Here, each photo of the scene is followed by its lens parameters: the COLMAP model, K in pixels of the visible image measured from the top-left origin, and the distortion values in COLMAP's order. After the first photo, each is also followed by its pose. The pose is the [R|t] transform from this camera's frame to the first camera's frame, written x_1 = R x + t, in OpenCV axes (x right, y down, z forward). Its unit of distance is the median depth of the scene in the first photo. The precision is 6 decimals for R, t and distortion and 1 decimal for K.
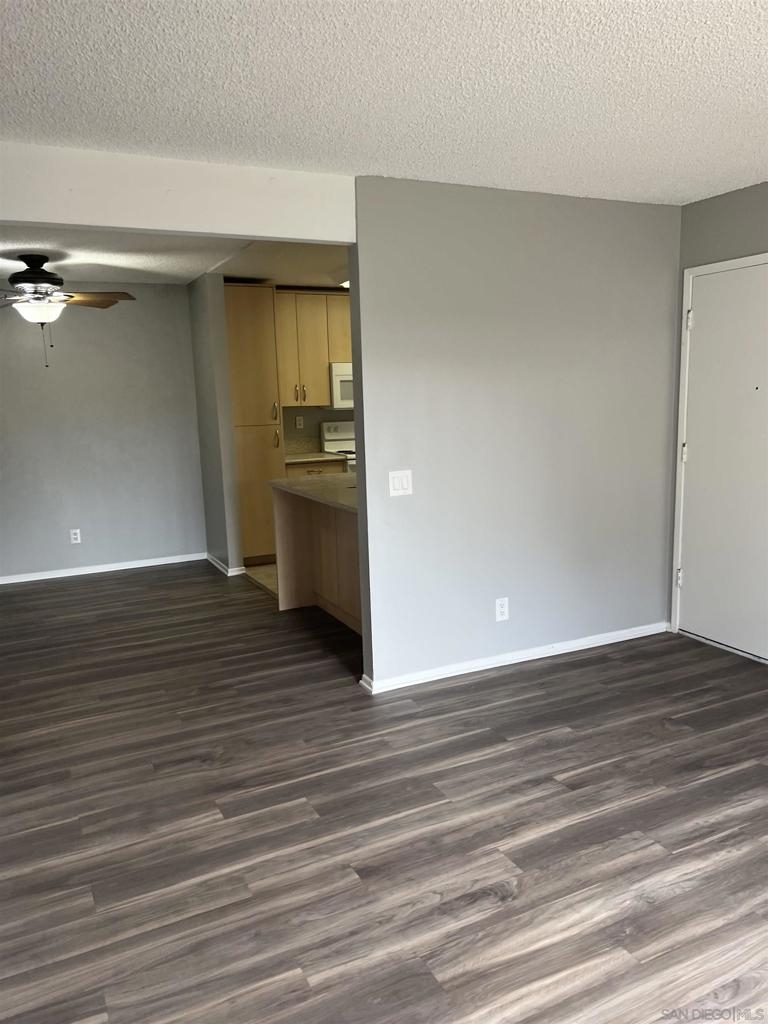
lens RADIAL K [[770.1, 0, 387.5], [0, 770.1, 519.8], [0, 0, 1]] dist [0.013547, -0.013978]
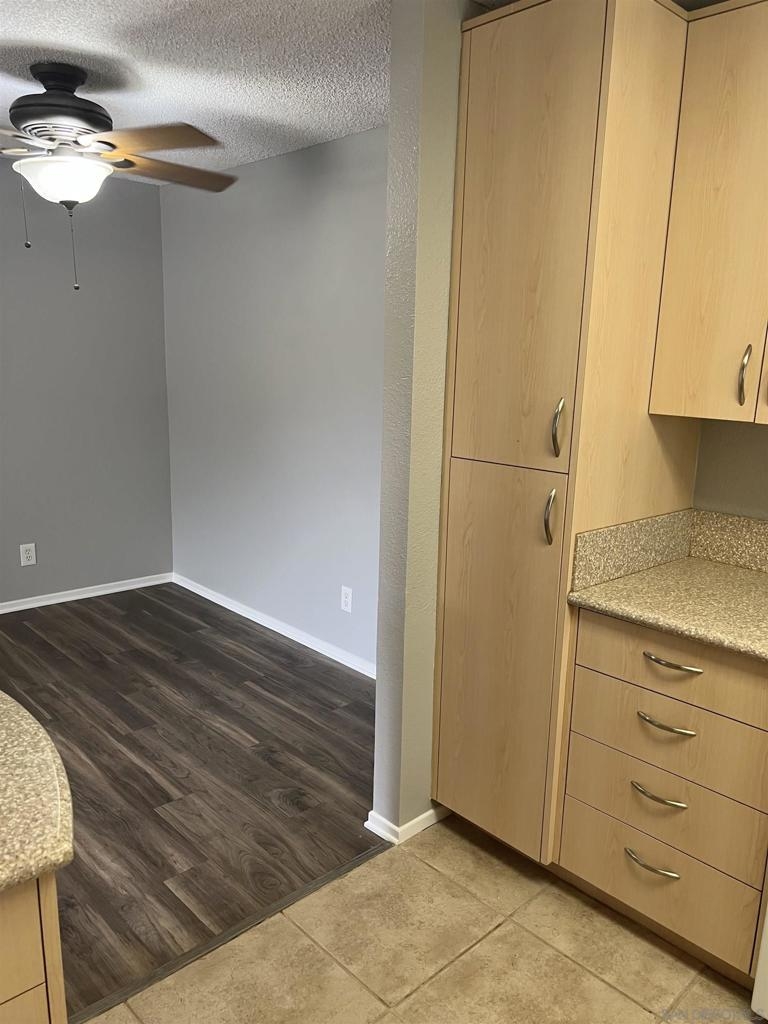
lens RADIAL K [[770.1, 0, 386.2], [0, 770.1, 516.5], [0, 0, 1]] dist [0.013547, -0.013978]
pose [[0.285617, 0.240179, -0.927759, 0.159748], [-0.195684, 0.962306, 0.188880, -0.201968], [0.938153, 0.127600, 0.321850, 1.129386]]
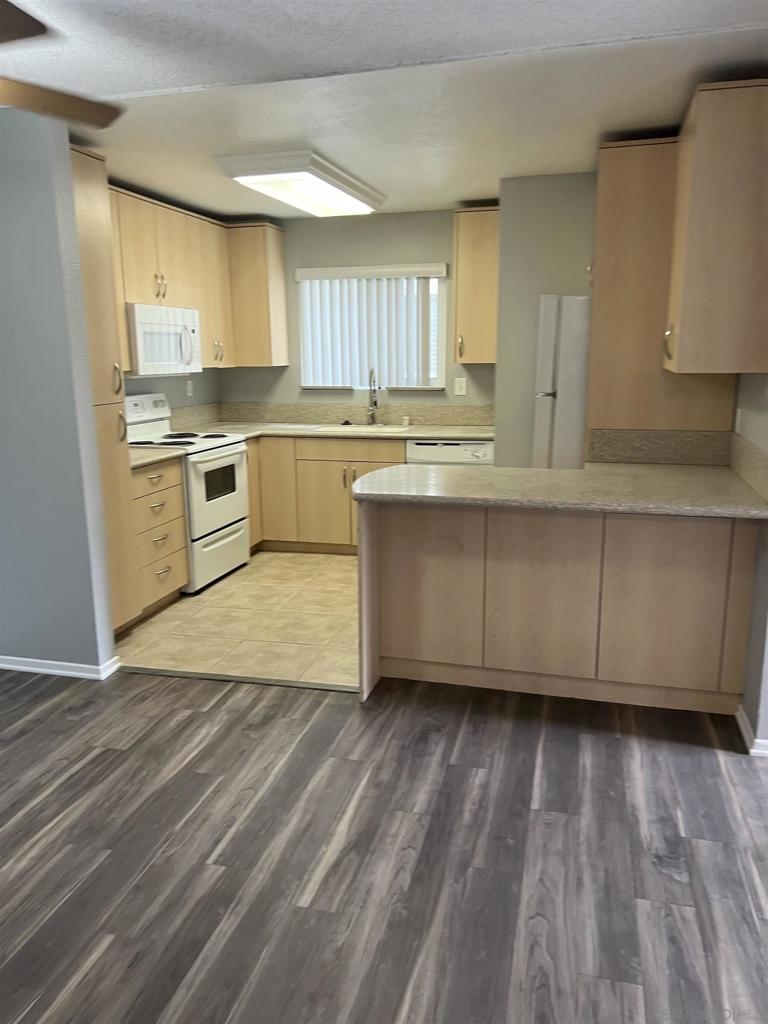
lens RADIAL K [[770.1, 0, 388.1], [0, 770.1, 533.4], [0, 0, 1]] dist [0.013547, -0.013978]
pose [[0.657246, -0.148539, 0.738894, -0.610536], [0.115832, 0.988646, 0.095715, -0.077914], [-0.744722, 0.022679, 0.666990, 0.621452]]
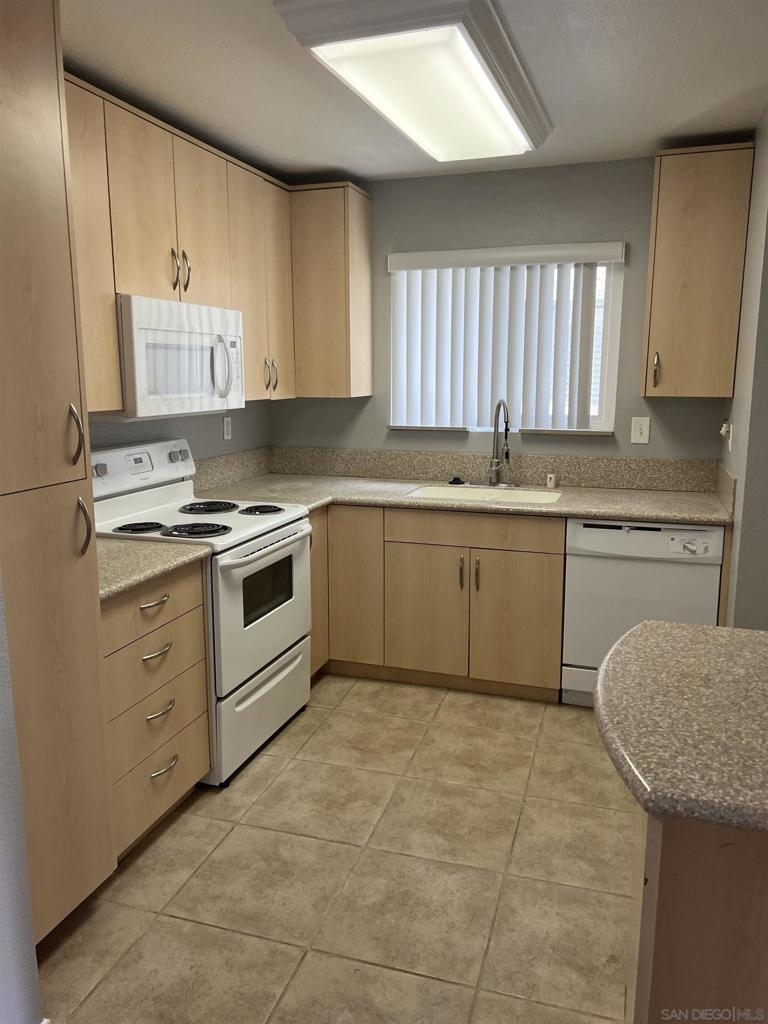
lens RADIAL K [[770.1, 0, 374.4], [0, 770.1, 511.1], [0, 0, 1]] dist [0.013547, -0.013978]
pose [[0.712708, -0.099860, 0.694317, -0.361444], [0.100662, 0.994130, 0.039652, -0.150125], [-0.694201, 0.041631, 0.718576, 0.951563]]
